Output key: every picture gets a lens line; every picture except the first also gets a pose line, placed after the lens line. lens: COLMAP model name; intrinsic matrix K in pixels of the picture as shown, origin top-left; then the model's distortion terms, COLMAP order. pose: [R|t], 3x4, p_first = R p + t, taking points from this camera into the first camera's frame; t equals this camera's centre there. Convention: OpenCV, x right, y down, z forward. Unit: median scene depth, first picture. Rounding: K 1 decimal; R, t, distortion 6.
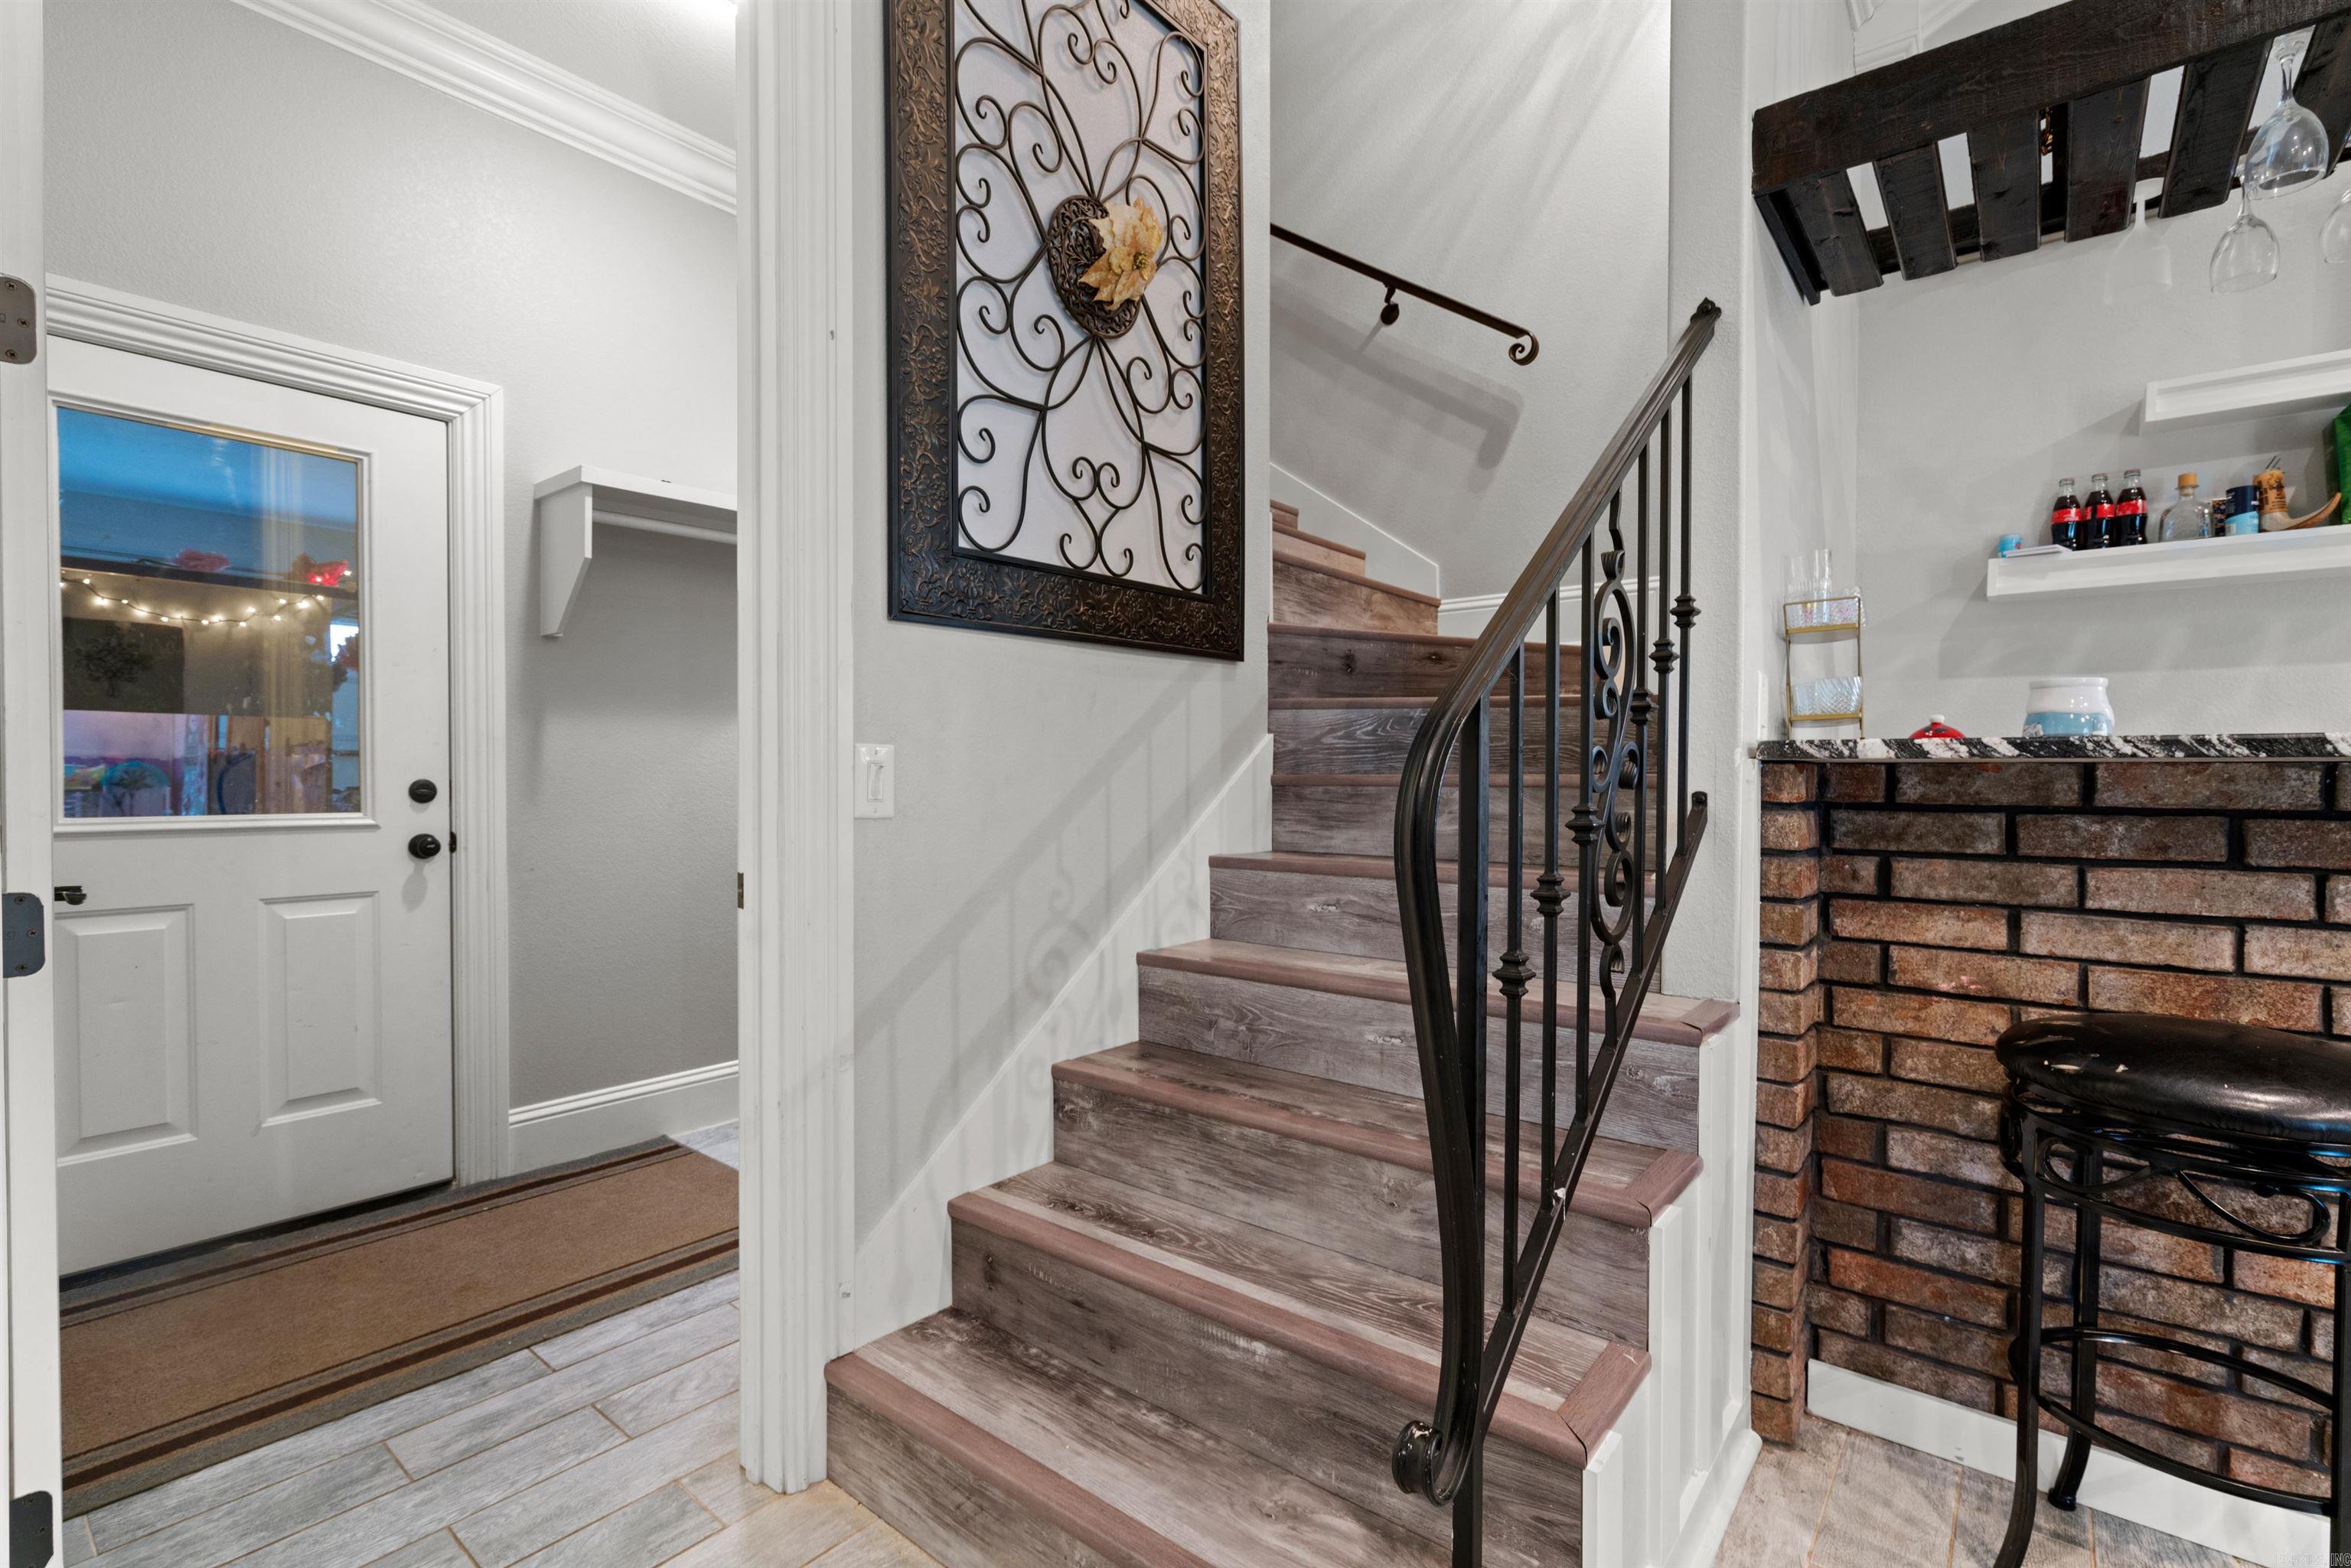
lens RADIAL K [[1065.1, 0, 1168.3], [0, 1065.1, 791.3], [0, 0, 1]] dist [-0.001187, 0.000767]
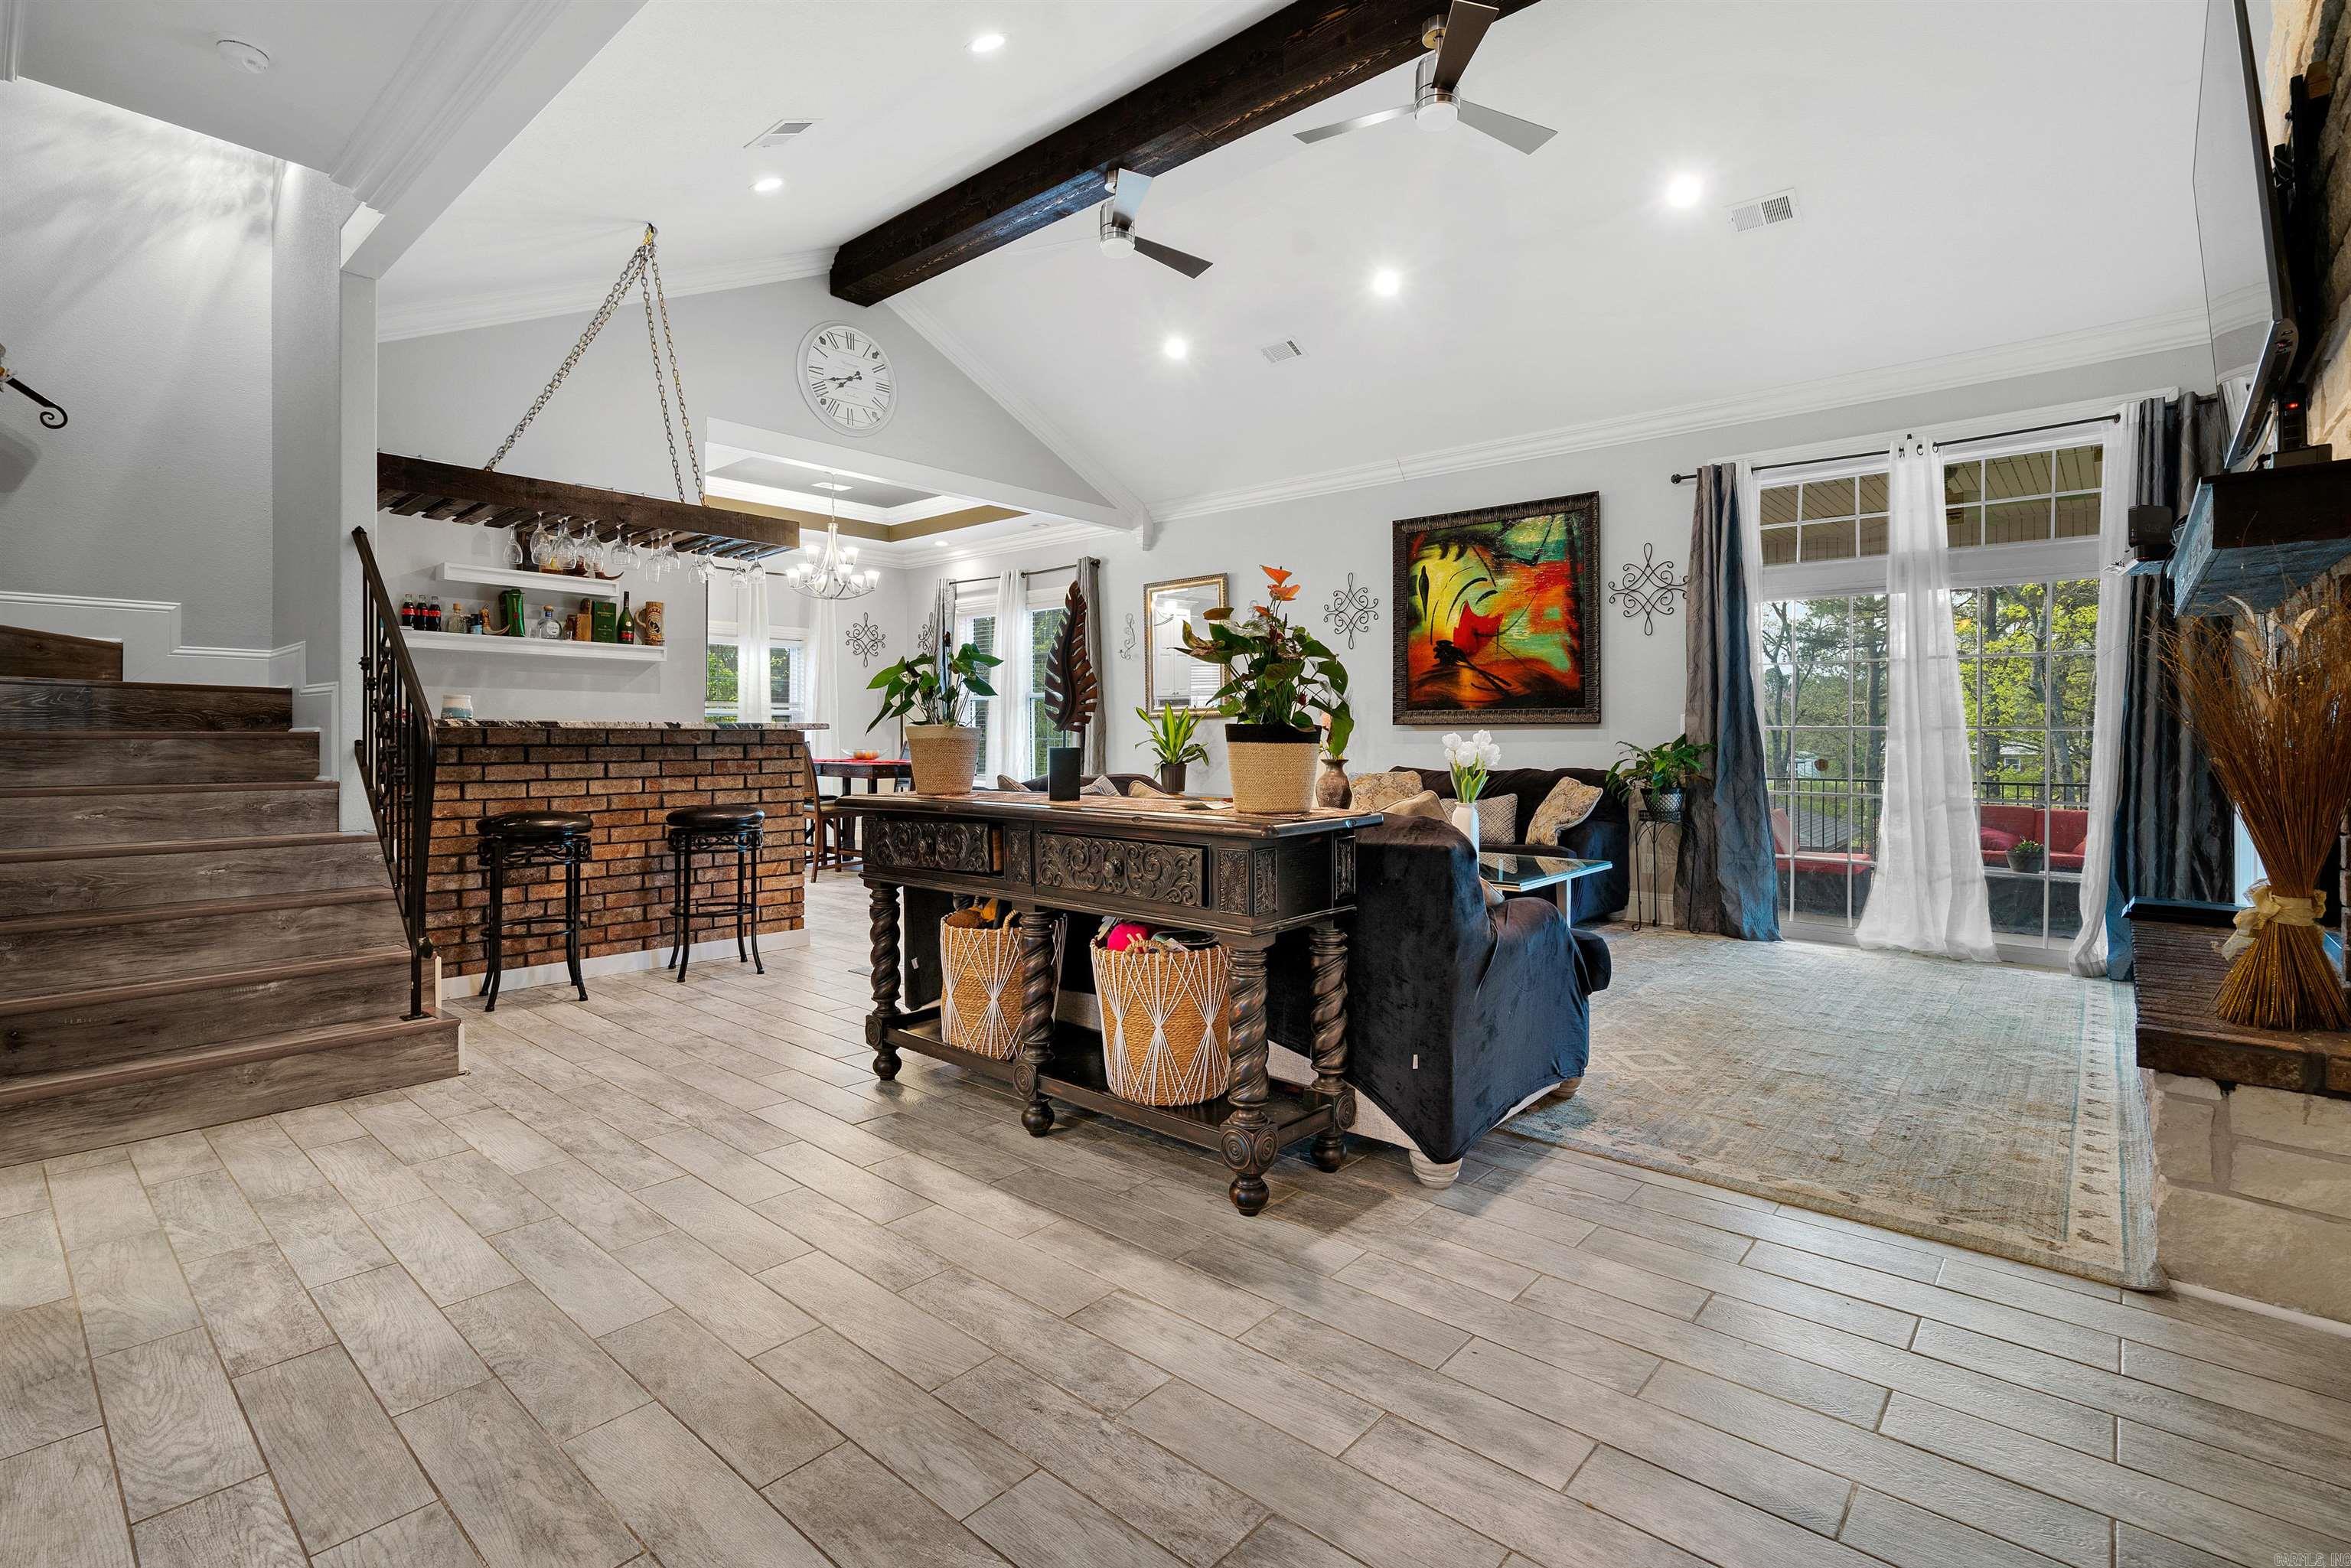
lens RADIAL K [[1089.8, 0, 1168.6], [0, 1089.8, 737.8], [0, 0, 1]] dist [0.000155, -0.000221]
pose [[0.029885, -0.003639, 0.999547, -1.430801], [0.012338, 0.999919, 0.003271, 0.007733], [-0.999477, 0.012235, 0.029928, -0.647108]]
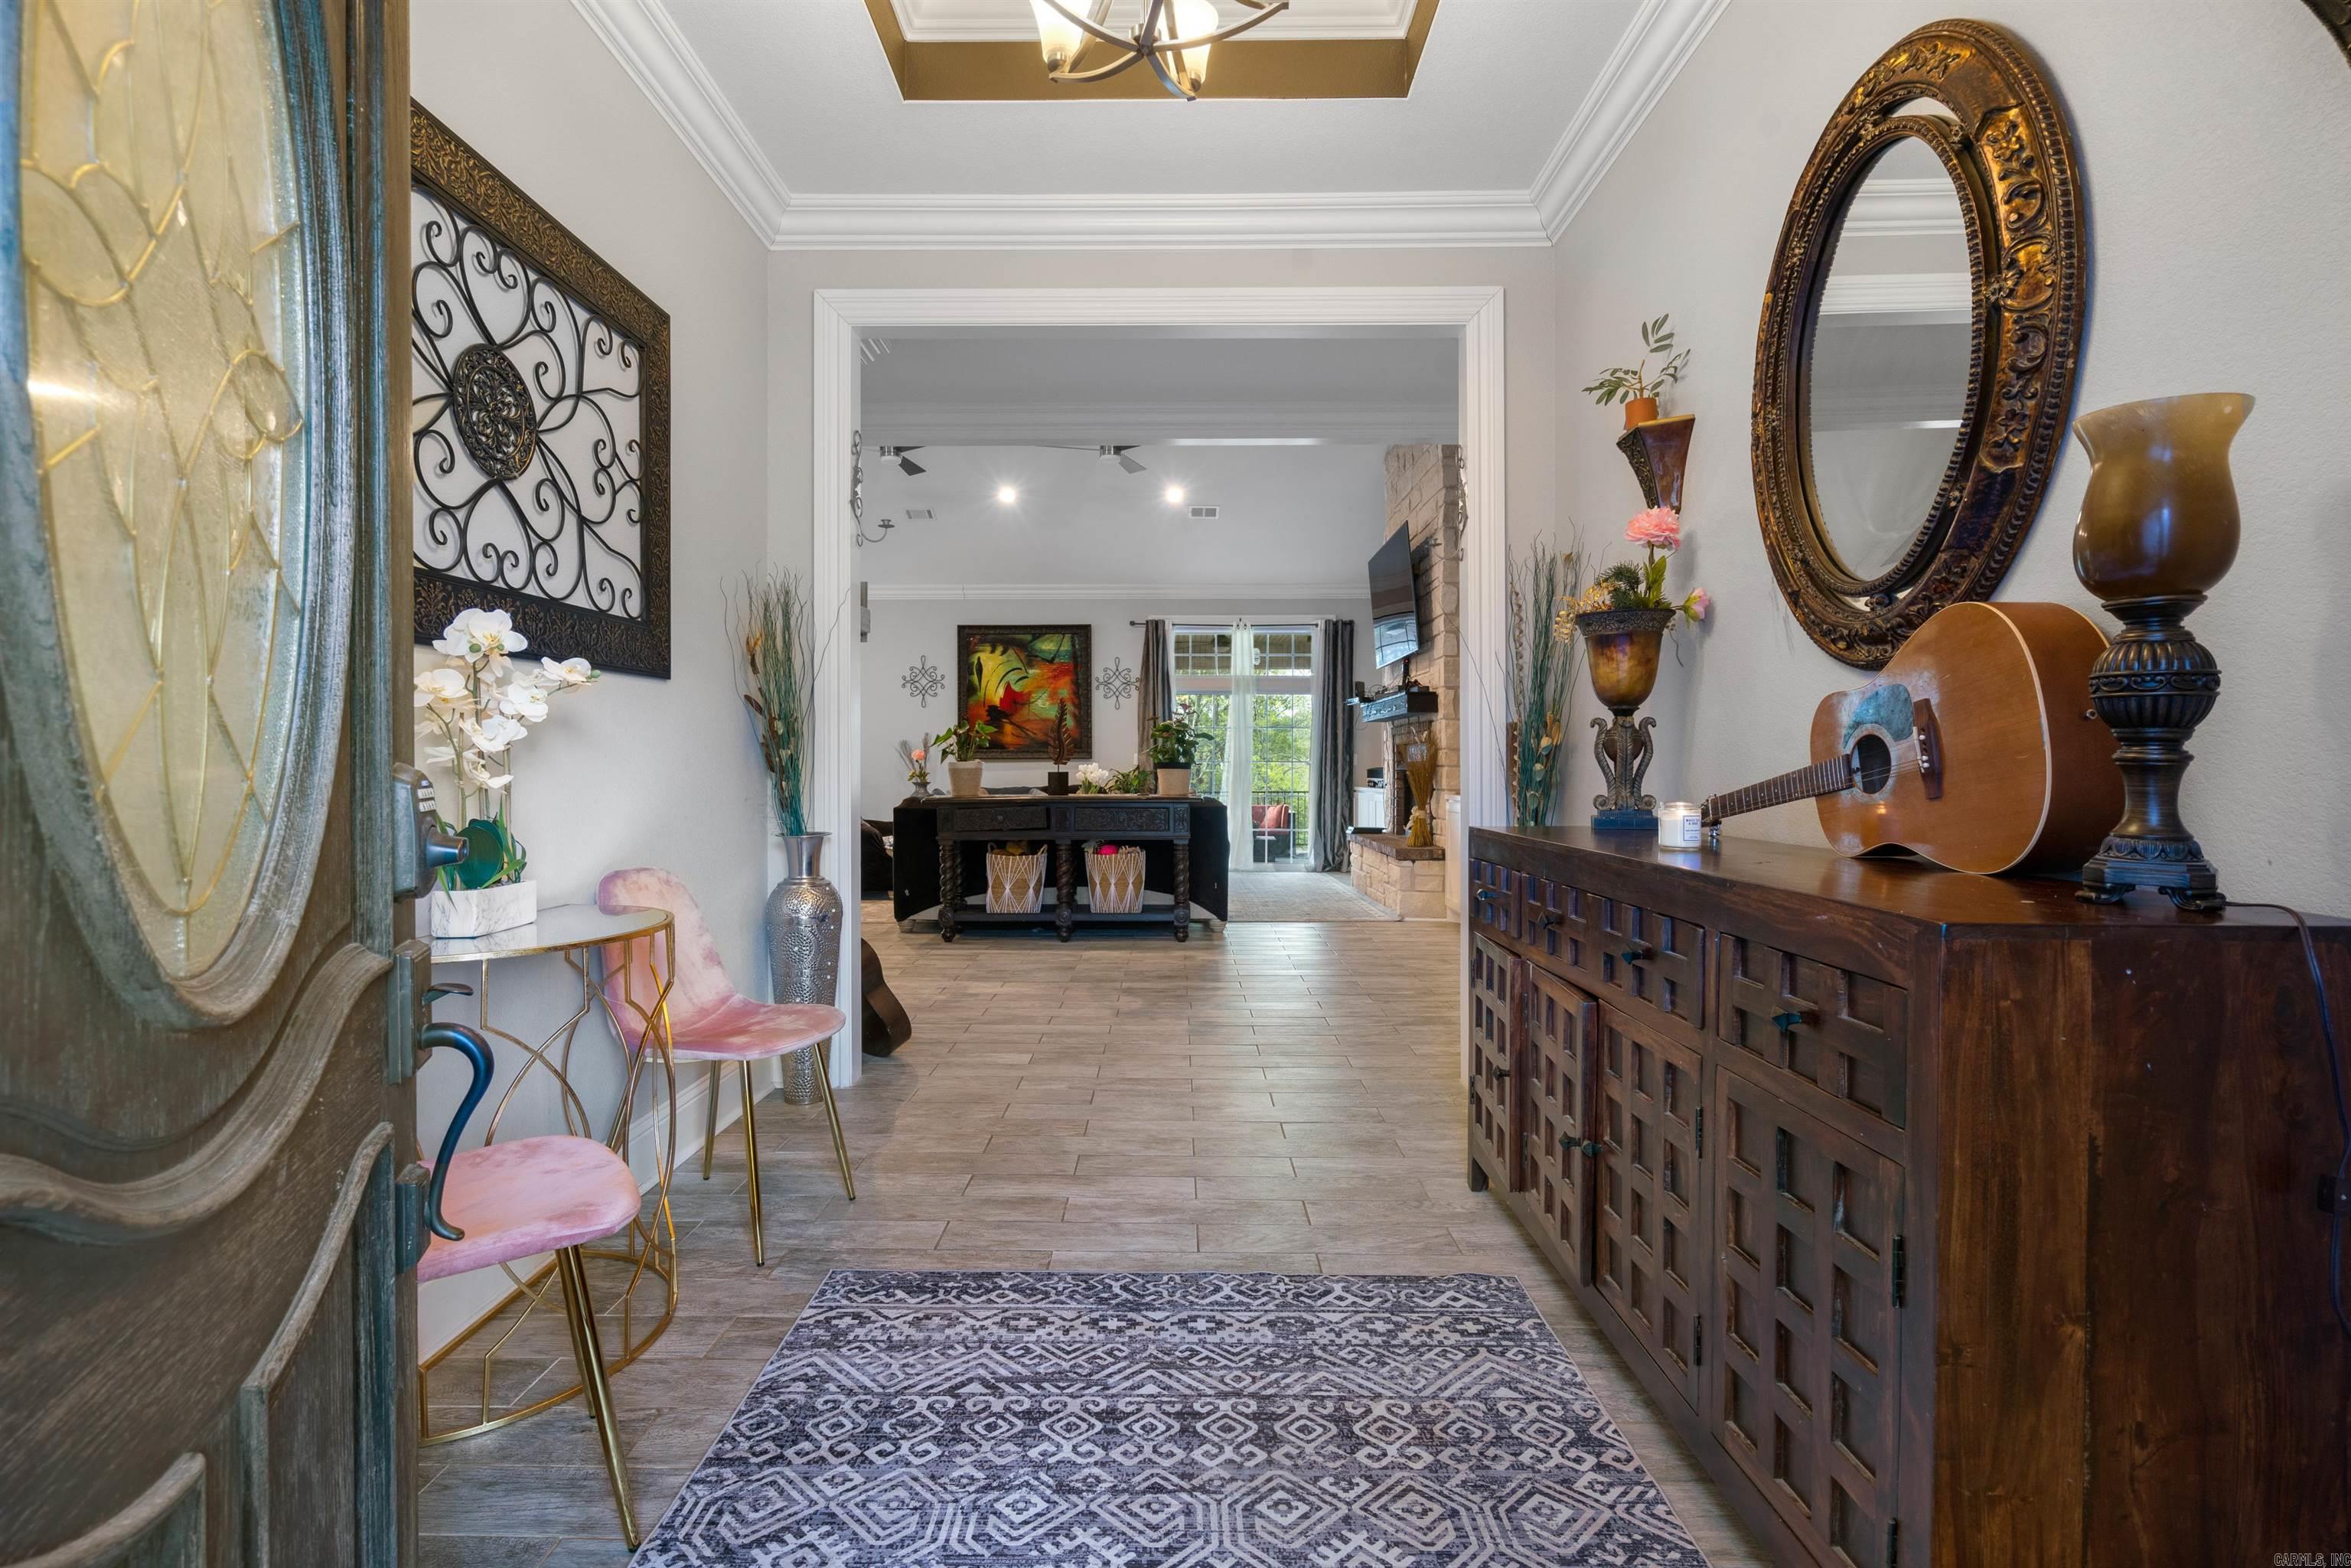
lens RADIAL K [[1068.5, 0, 1167.1], [0, 1068.5, 781.4], [0, 0, 1]] dist [-0.002334, -0.000100]
pose [[-0.630143, -0.012666, 0.776376, -2.616262], [0.010717, 0.999630, 0.025007, -0.023172], [-0.776405, 0.024078, -0.629774, 1.239343]]
